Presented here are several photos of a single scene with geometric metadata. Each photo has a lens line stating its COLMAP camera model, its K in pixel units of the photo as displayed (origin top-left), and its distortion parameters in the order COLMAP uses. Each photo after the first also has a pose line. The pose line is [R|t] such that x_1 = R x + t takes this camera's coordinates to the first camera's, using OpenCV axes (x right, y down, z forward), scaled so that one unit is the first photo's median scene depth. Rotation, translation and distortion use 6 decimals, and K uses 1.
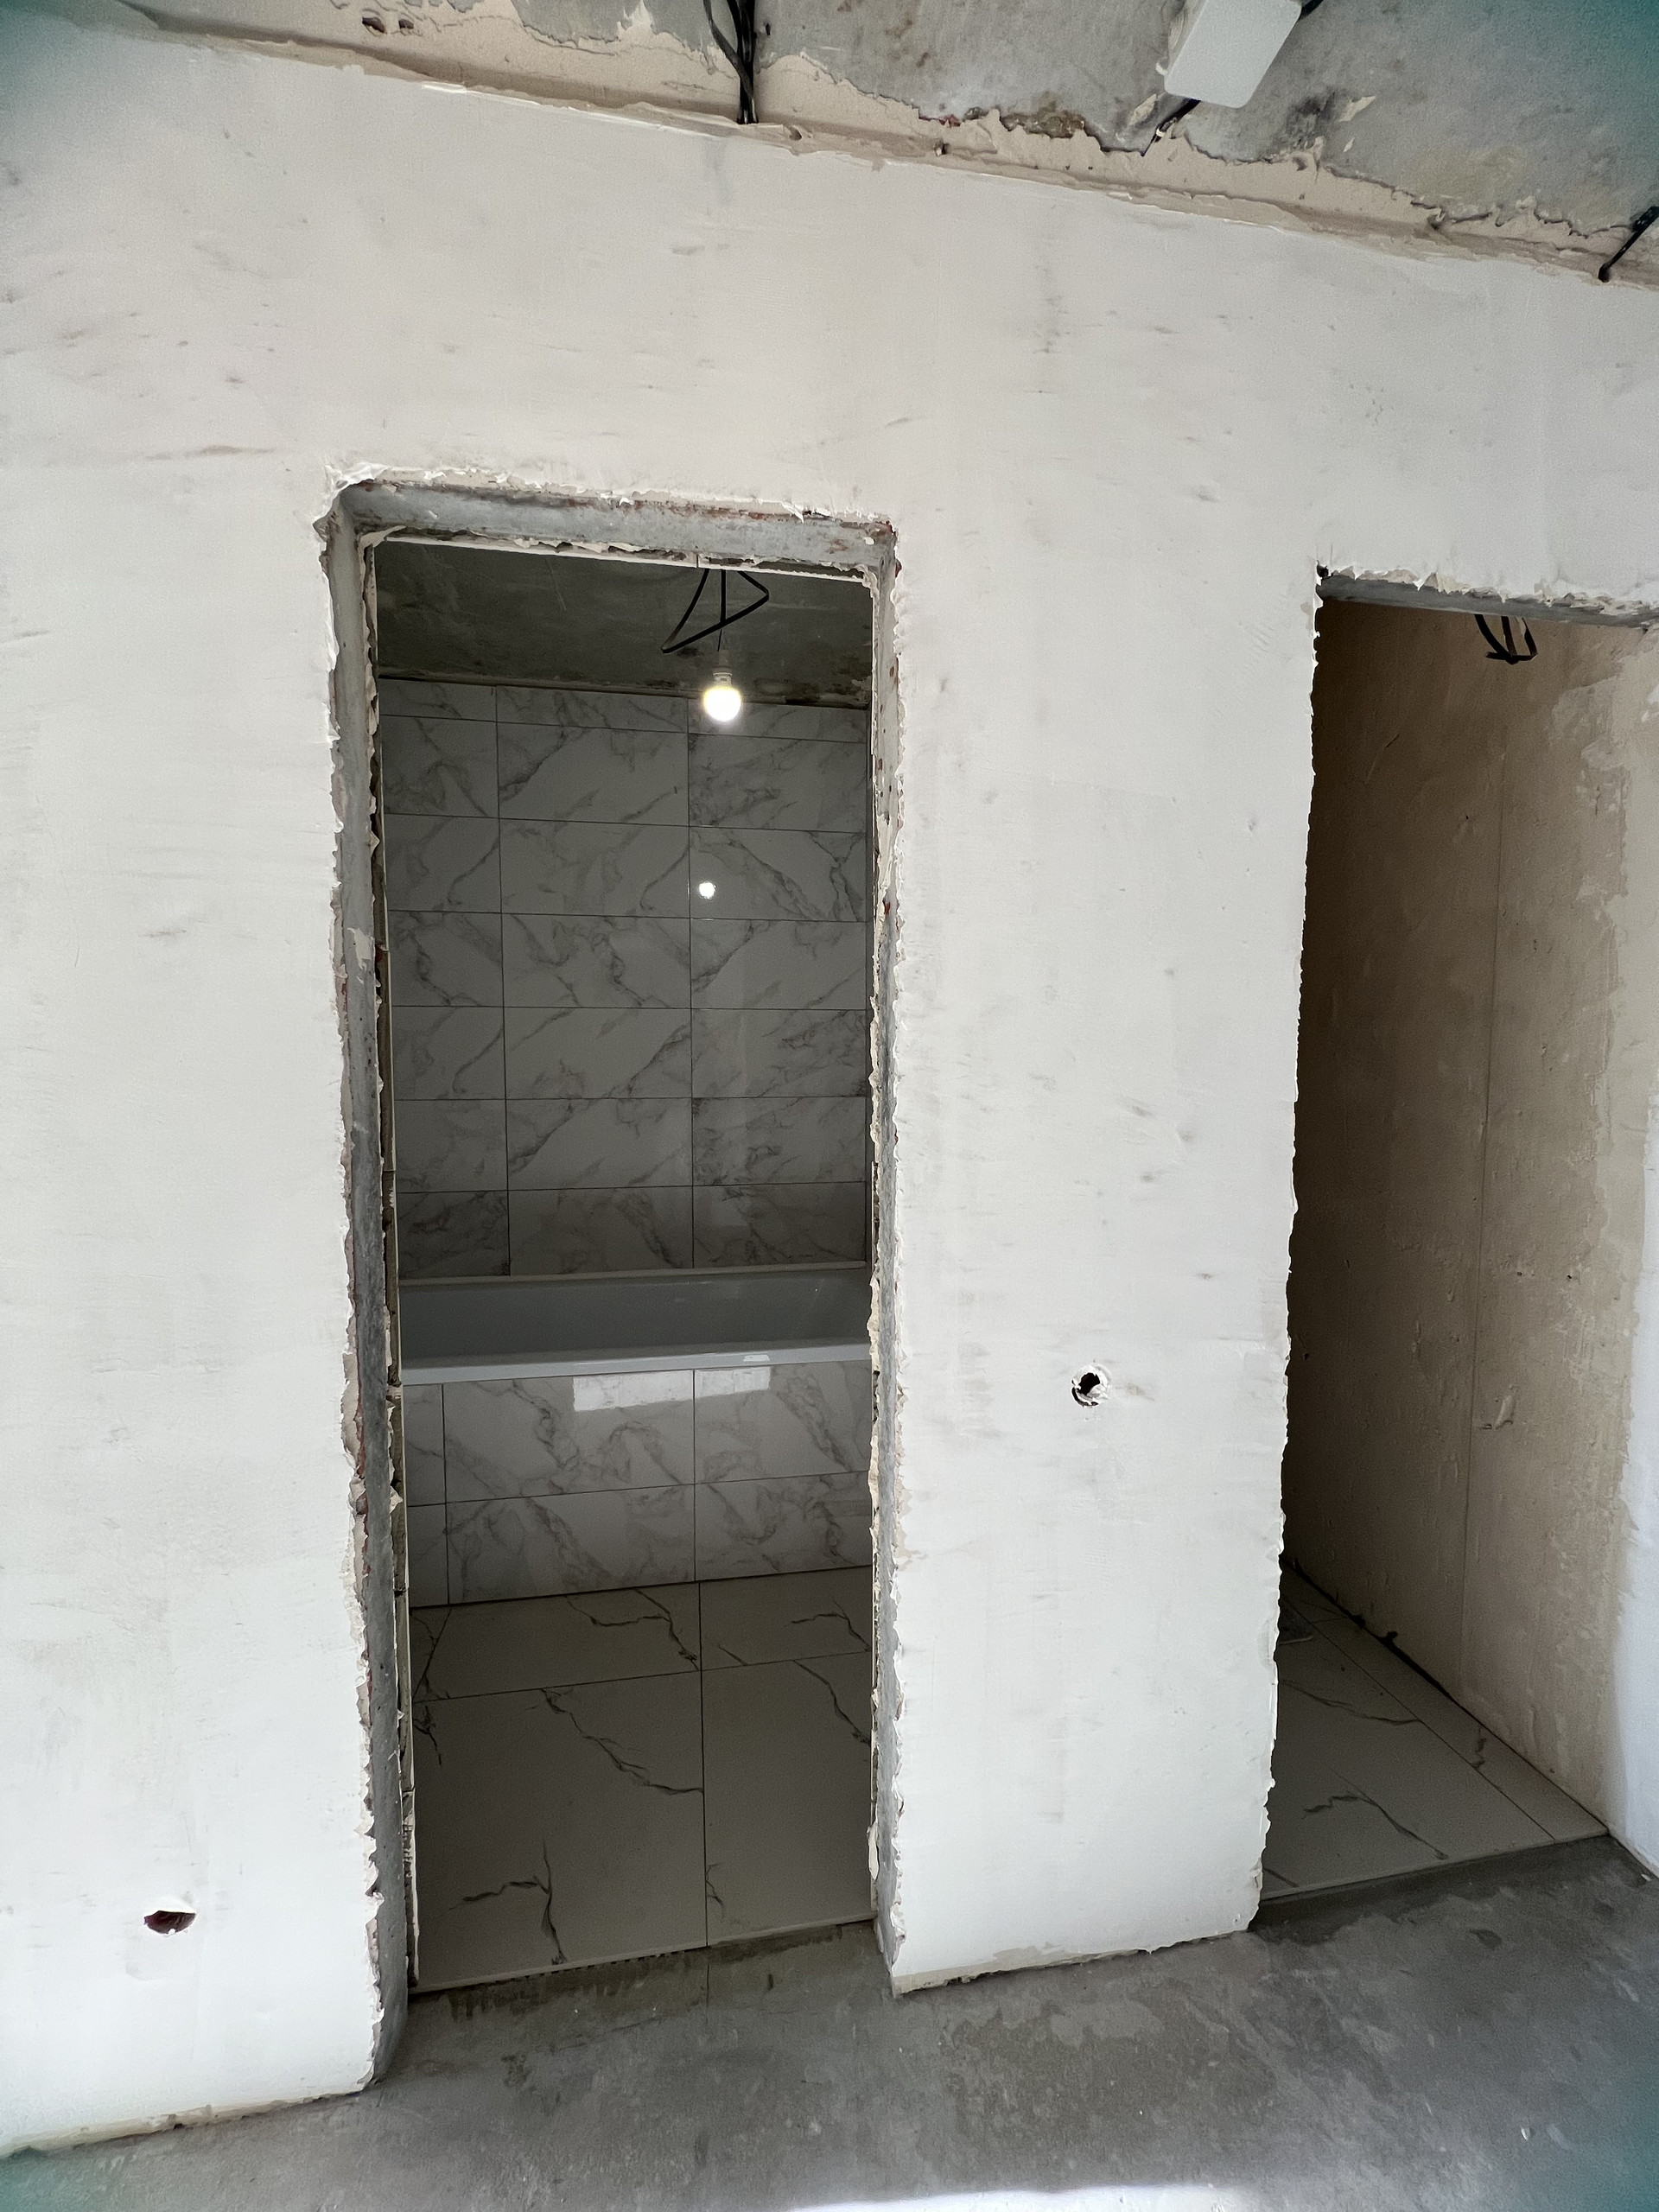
lens RADIAL K [[885.6, 0, 835.8], [0, 885.6, 1103.7], [0, 0, 1]] dist [-0.000401, 0.000392]
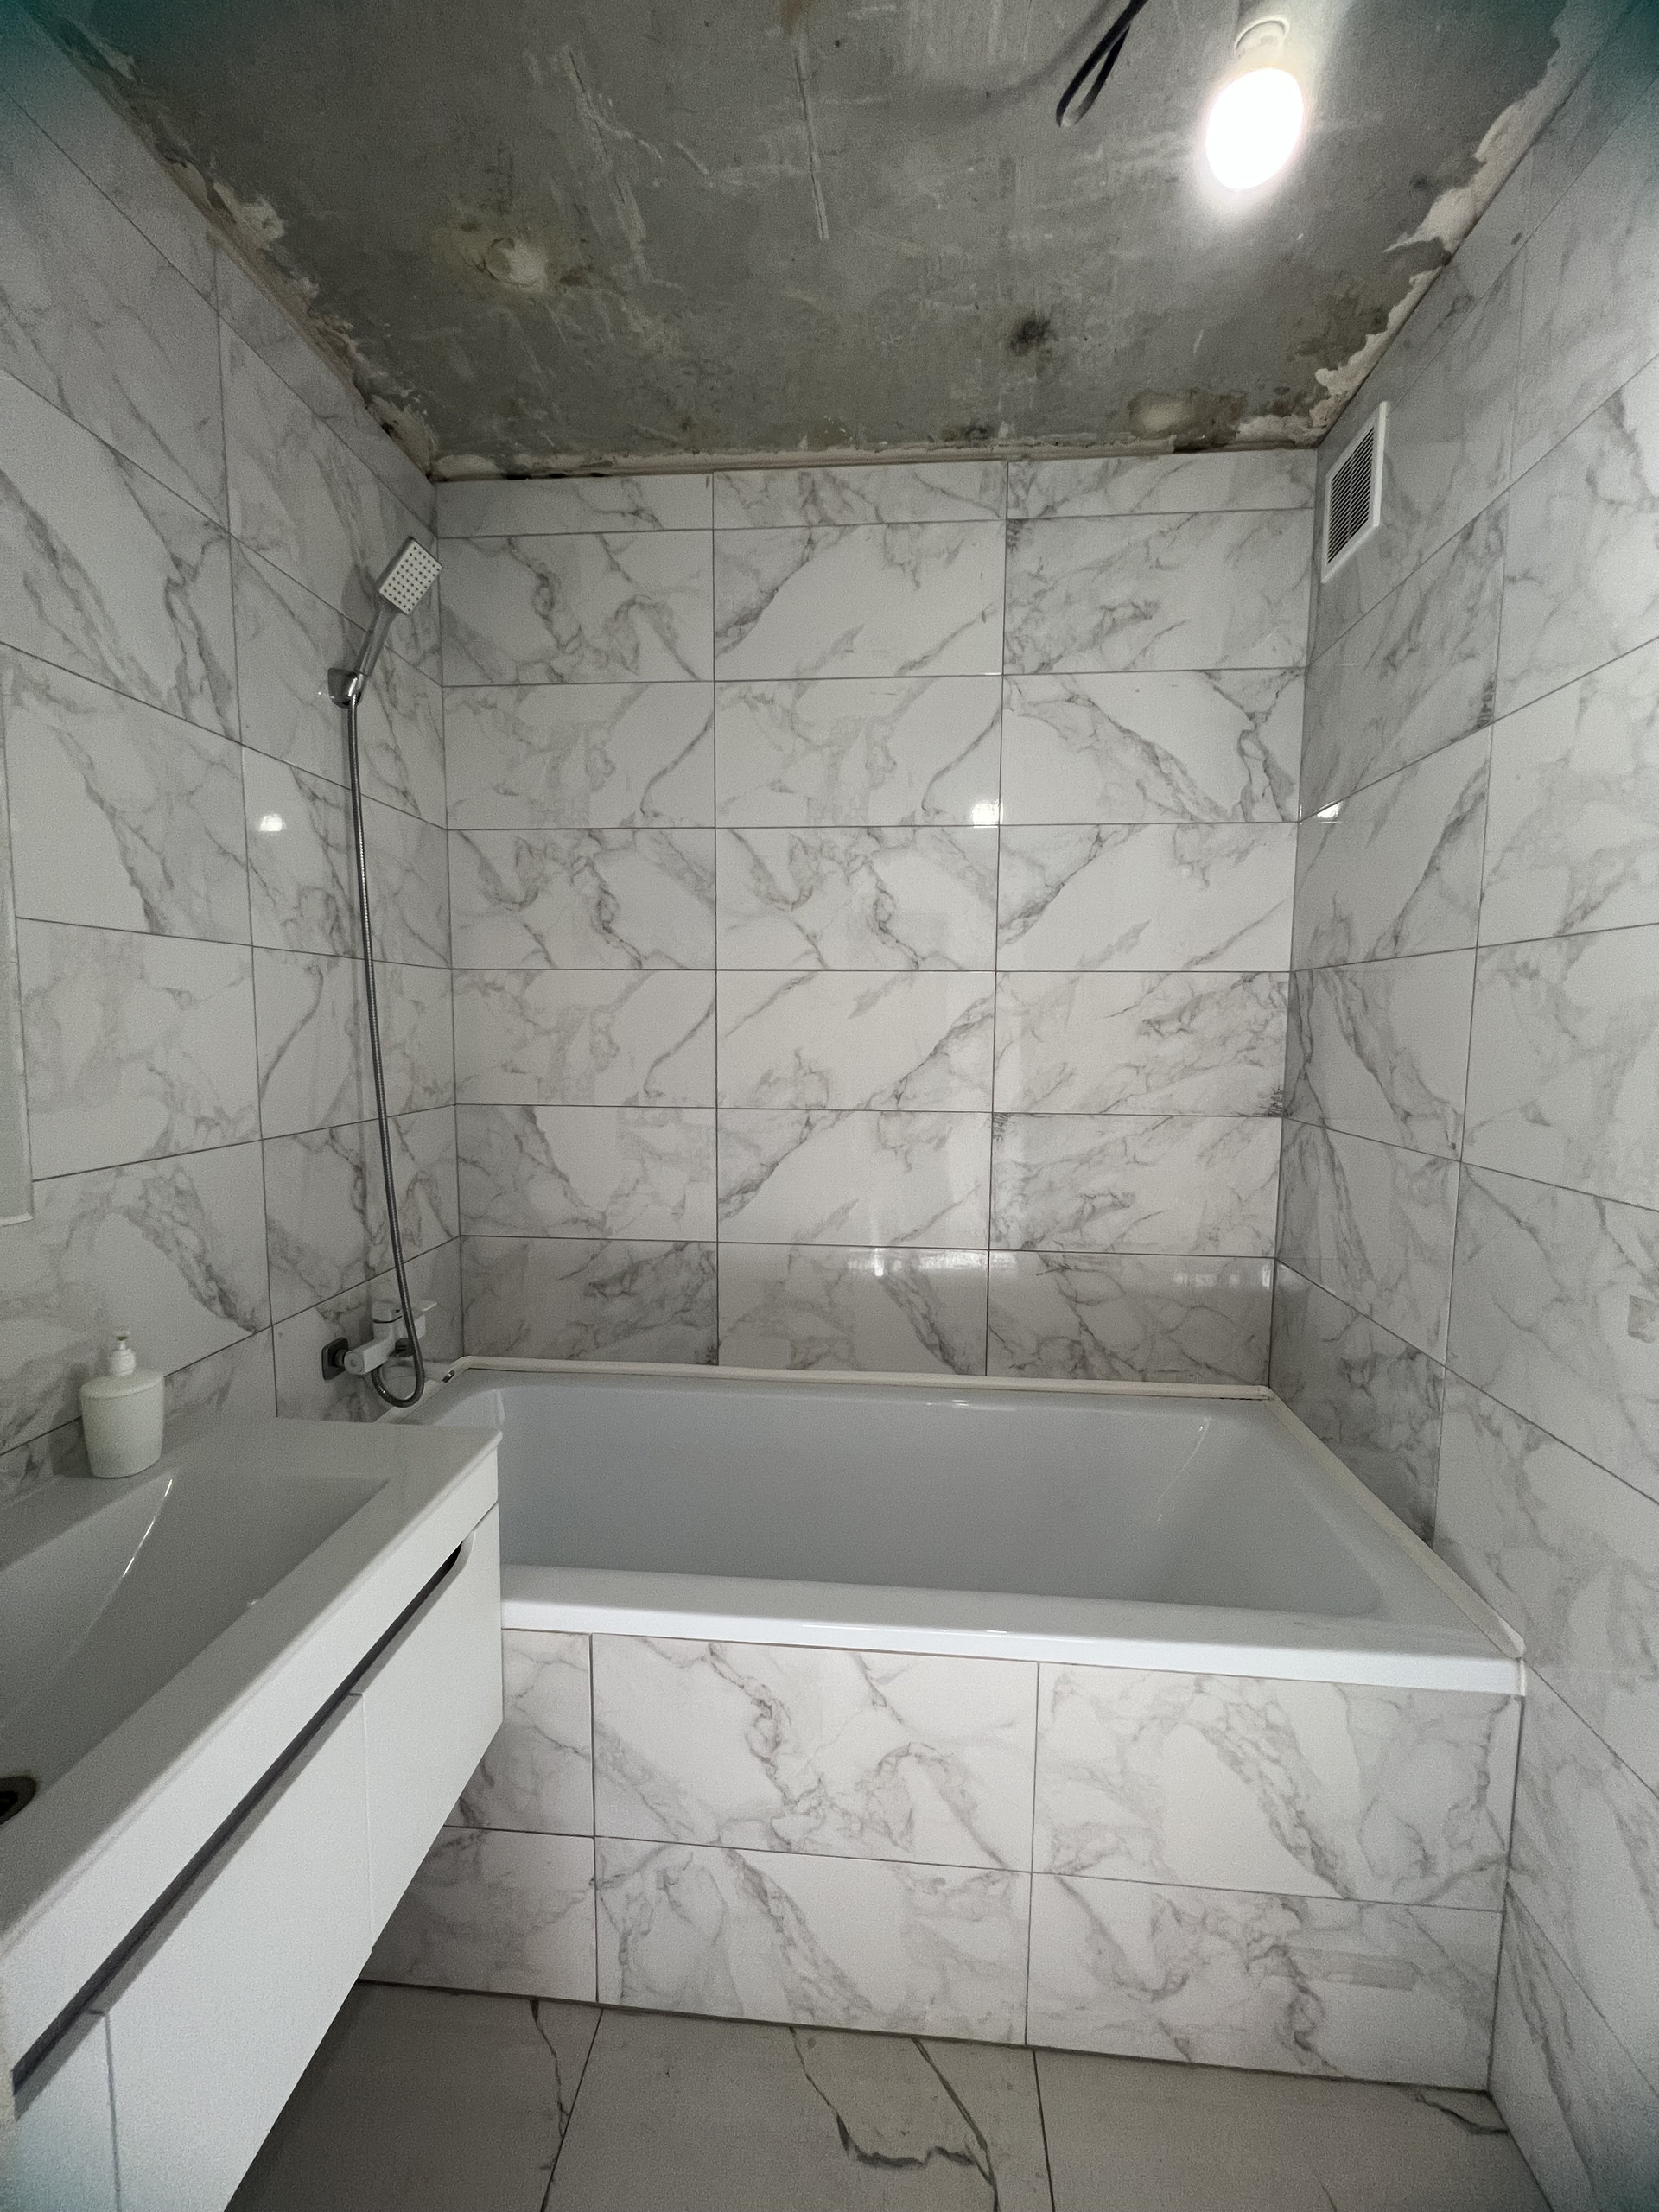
lens RADIAL K [[885.6, 0, 835.8], [0, 885.6, 1103.7], [0, 0, 1]] dist [-0.000401, 0.000392]
pose [[0.970574, 0.028036, -0.239165, -0.125857], [-0.021872, 0.999358, 0.028387, -0.029772], [0.239807, -0.022321, 0.970564, 0.373192]]
